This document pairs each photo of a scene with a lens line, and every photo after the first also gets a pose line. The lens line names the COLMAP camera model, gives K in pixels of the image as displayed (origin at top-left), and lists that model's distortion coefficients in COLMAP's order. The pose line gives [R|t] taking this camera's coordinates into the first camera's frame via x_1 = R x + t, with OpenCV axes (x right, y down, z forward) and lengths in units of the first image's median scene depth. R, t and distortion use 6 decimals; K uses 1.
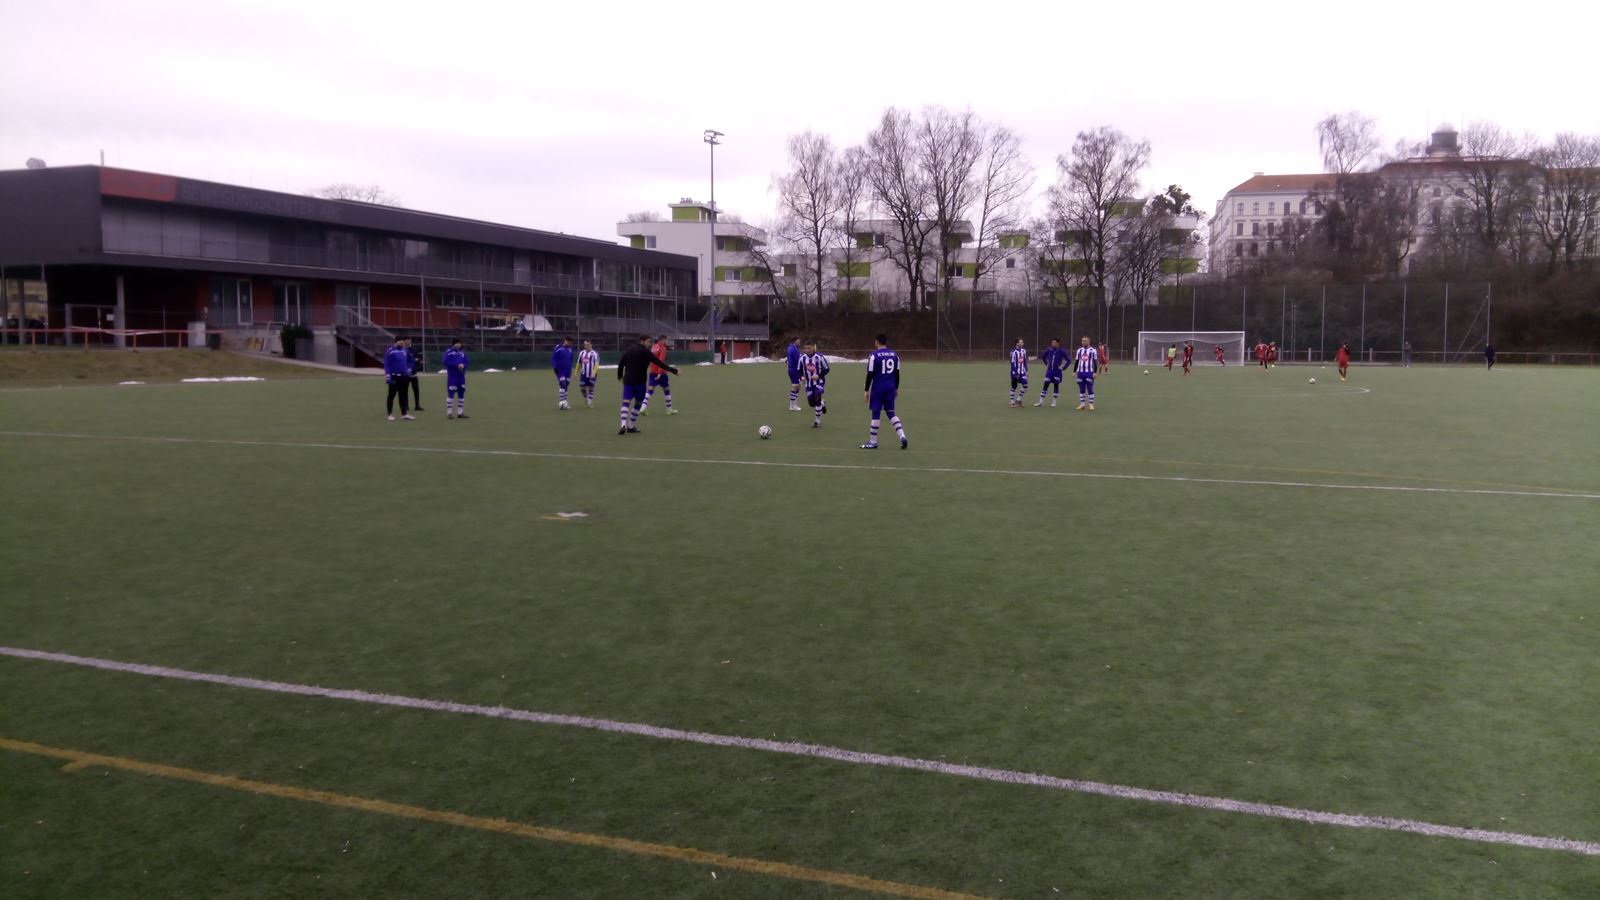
lens RADIAL K [[1247.3, 0, 800.0], [0, 1247.3, 450.0], [0, 0, 1]] dist [0.065416, -0.164255]
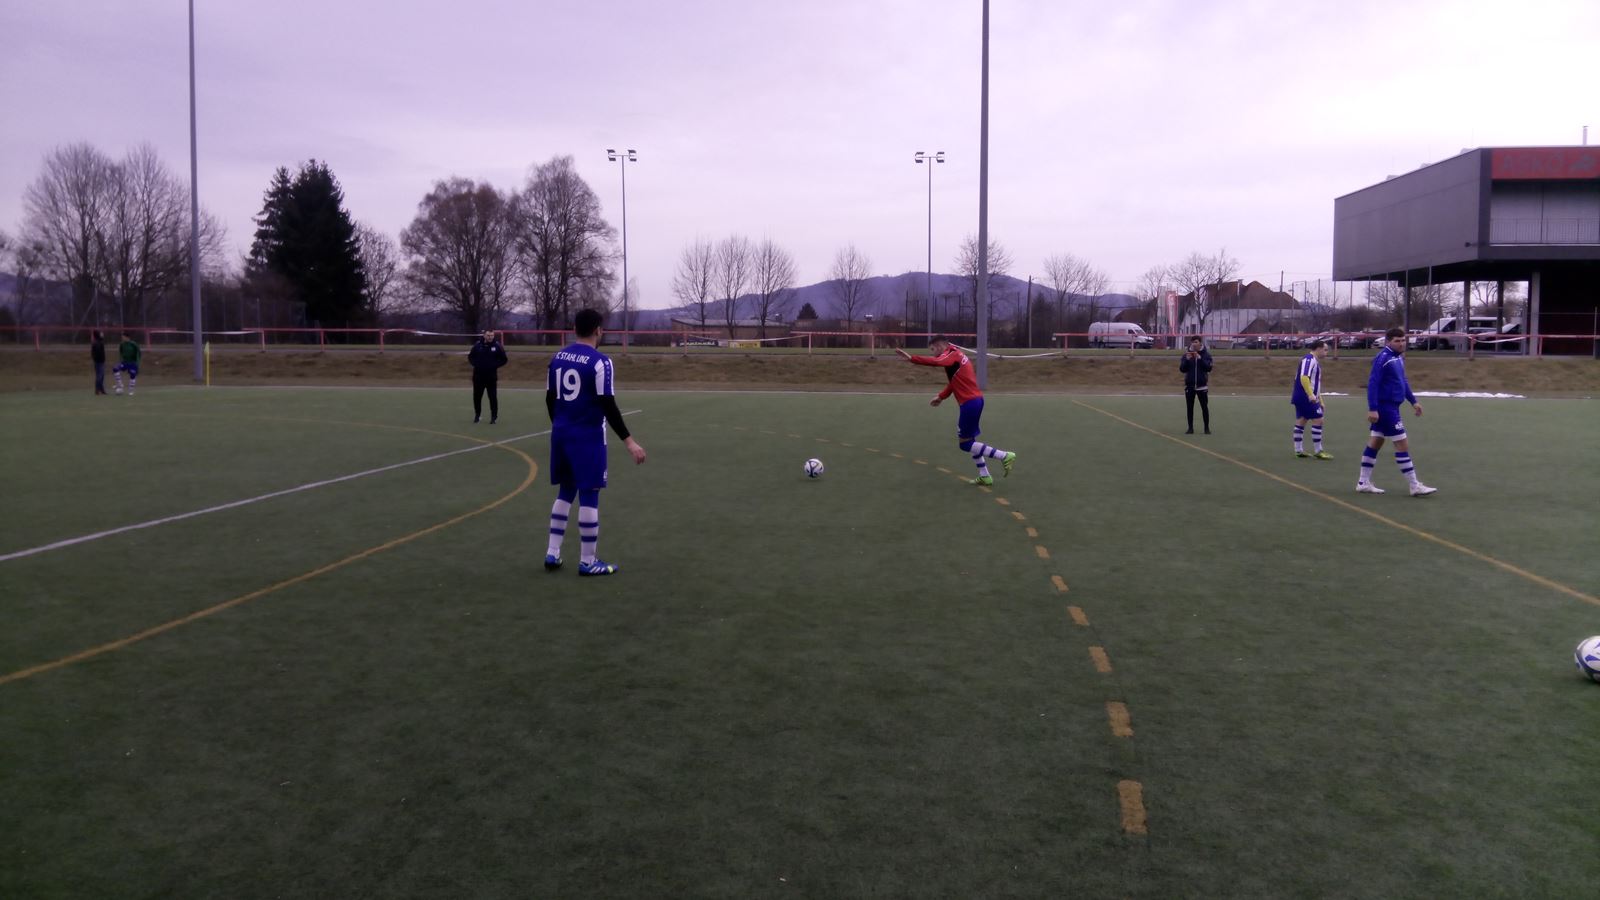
lens RADIAL K [[1243.1, 0, 800.0], [0, 1243.1, 450.0], [0, 0, 1]] dist [0.036923, -0.095806]
pose [[0.251292, 0.078096, -0.964756, 0.160311], [-0.085735, 0.994618, 0.058182, -0.024095], [0.964107, 0.068092, 0.256635, 0.302991]]
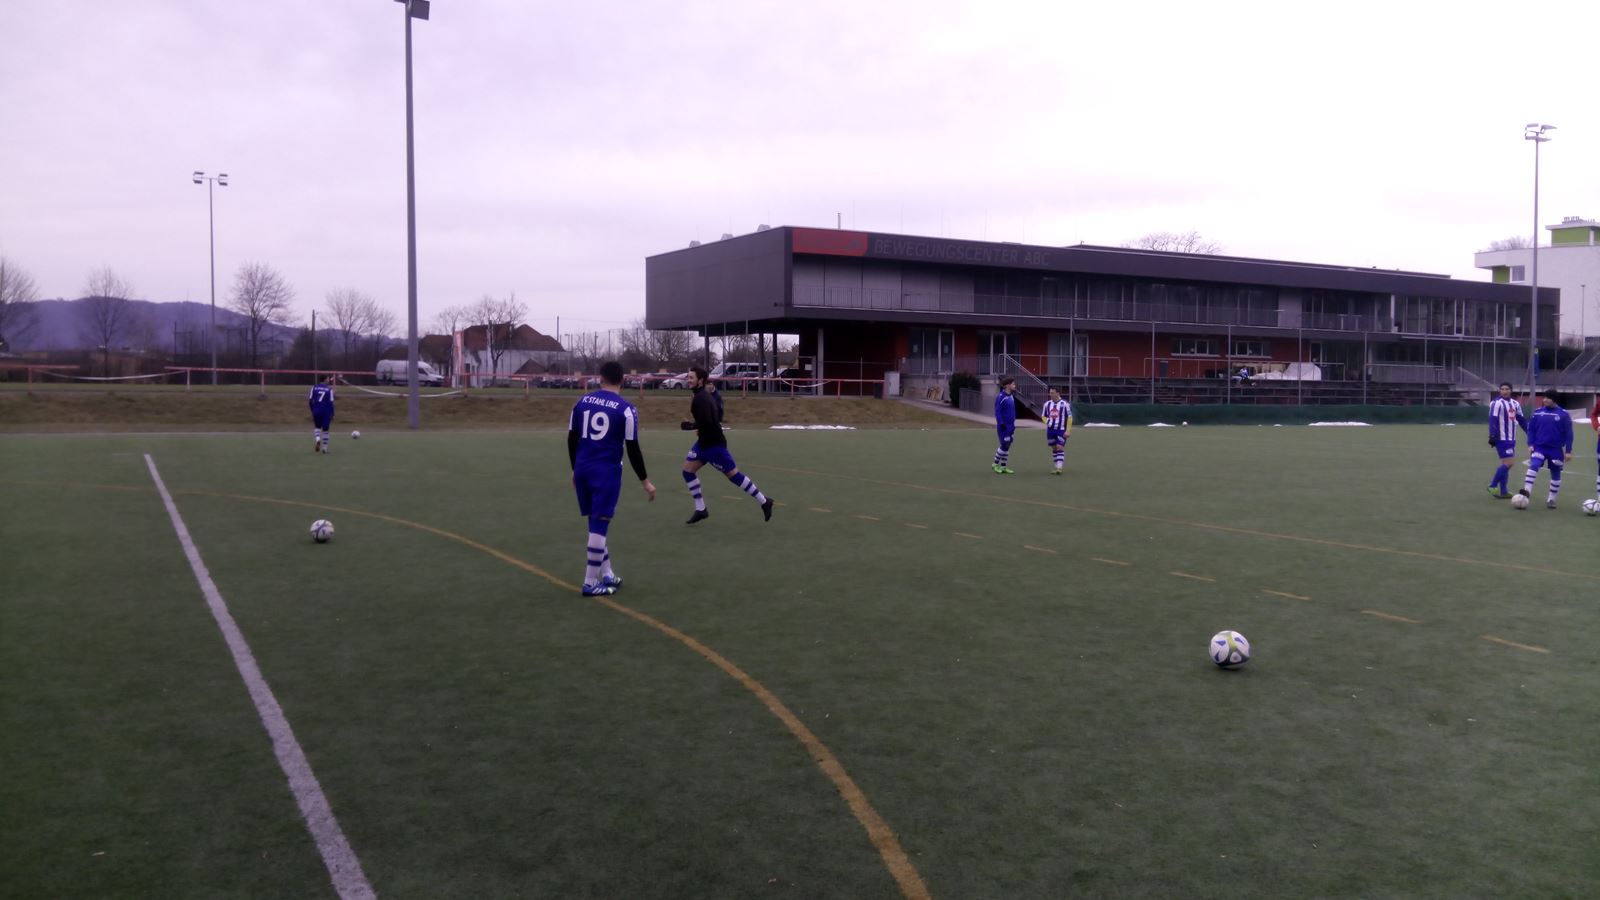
lens RADIAL K [[1232.2, 0, 800.0], [0, 1232.2, 450.0], [0, 0, 1]] dist [0.080610, -0.158720]
pose [[0.755900, 0.036808, -0.653651, 0.135142], [-0.064112, 0.997781, -0.017954, -0.015548], [0.651540, 0.055479, 0.756583, 0.197568]]
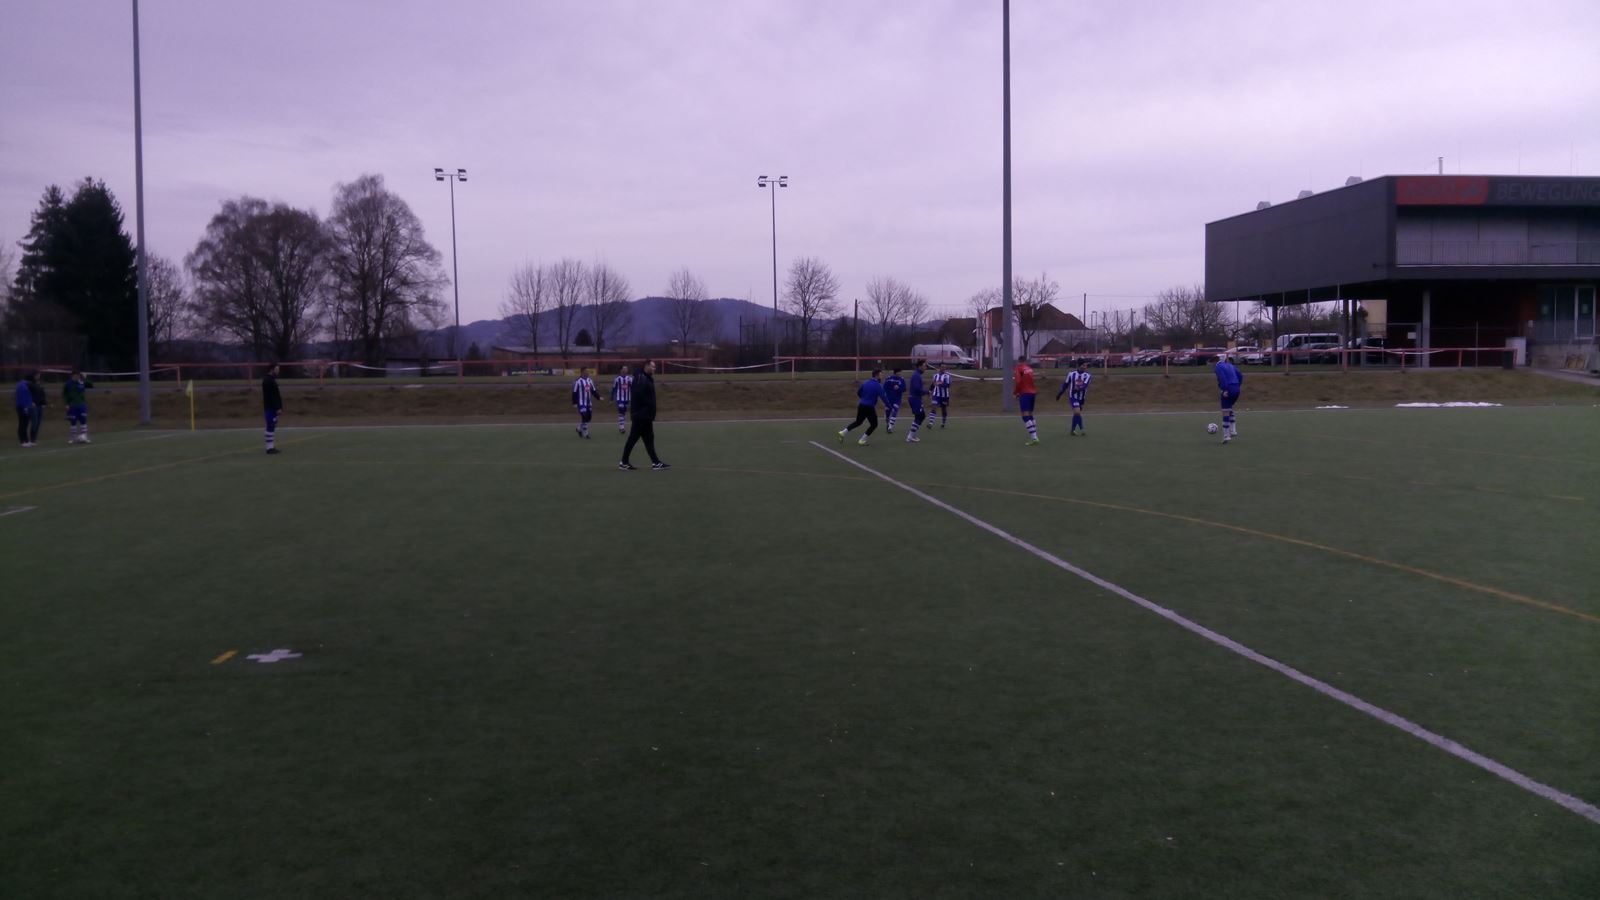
lens RADIAL K [[1240.2, 0, 808.7], [0, 1240.2, 449.3], [0, 0, 1]] dist [0.048467, -0.143699]
pose [[0.449717, 0.046683, -0.891950, 0.079768], [-0.059685, 0.997972, 0.022139, -0.014328], [0.891175, 0.043280, 0.451591, 0.178829]]
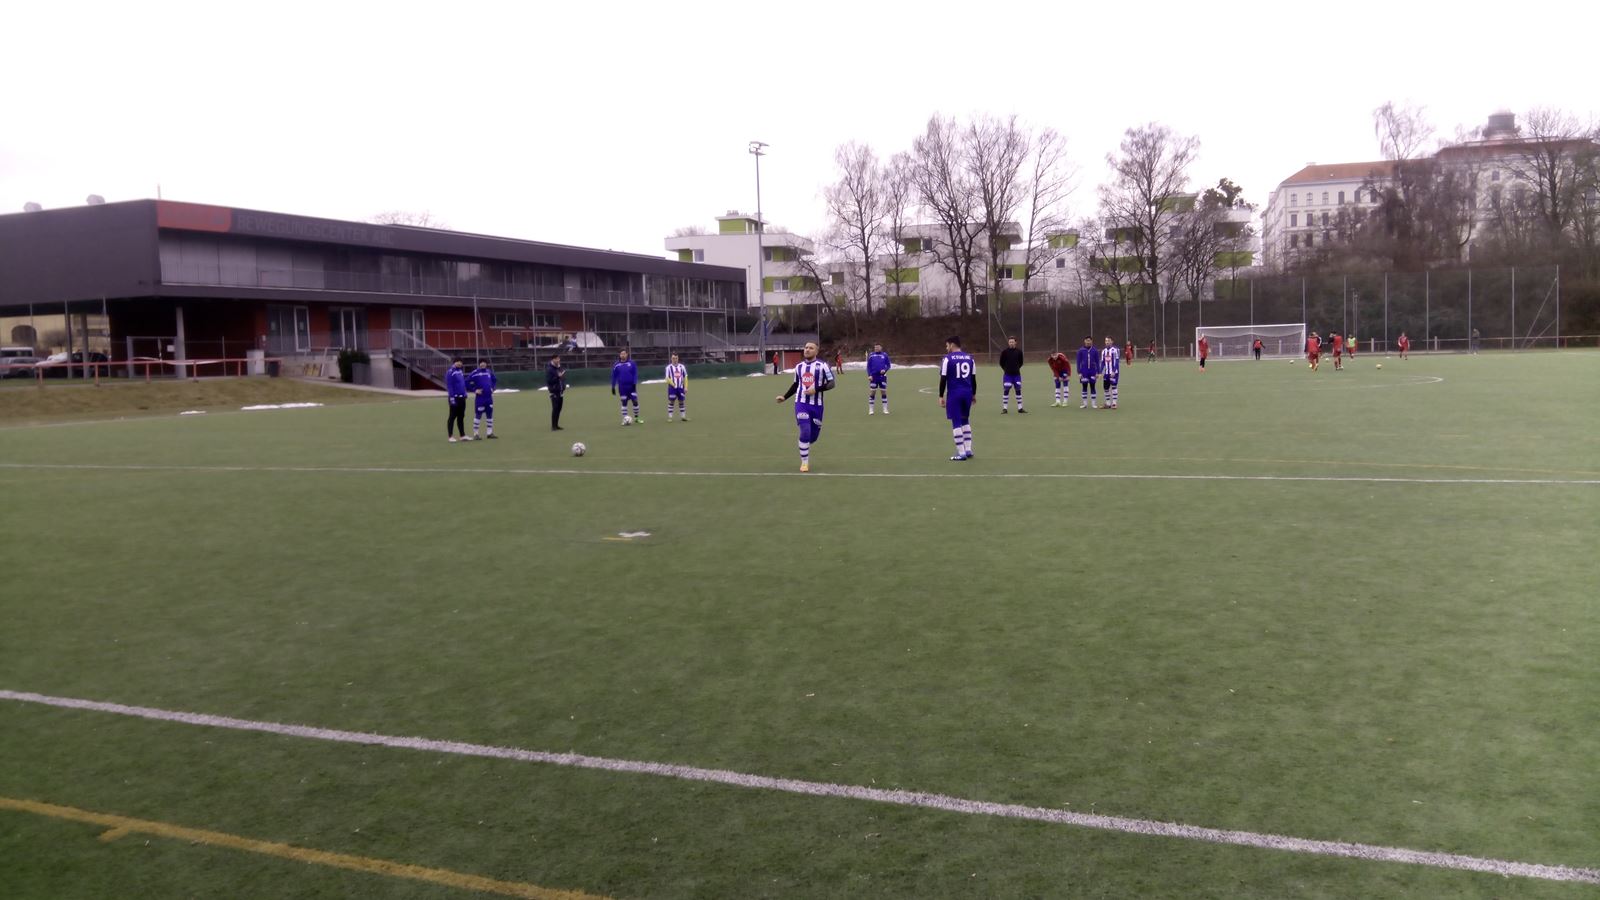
lens RADIAL K [[1240.2, 0, 808.7], [0, 1240.2, 449.3], [0, 0, 1]] dist [0.048467, -0.143699]
pose [[0.998932, -0.031355, -0.033949, -0.004046], [0.031118, 0.999488, -0.007503, -0.000822], [0.034167, 0.006439, 0.999395, 0.013919]]
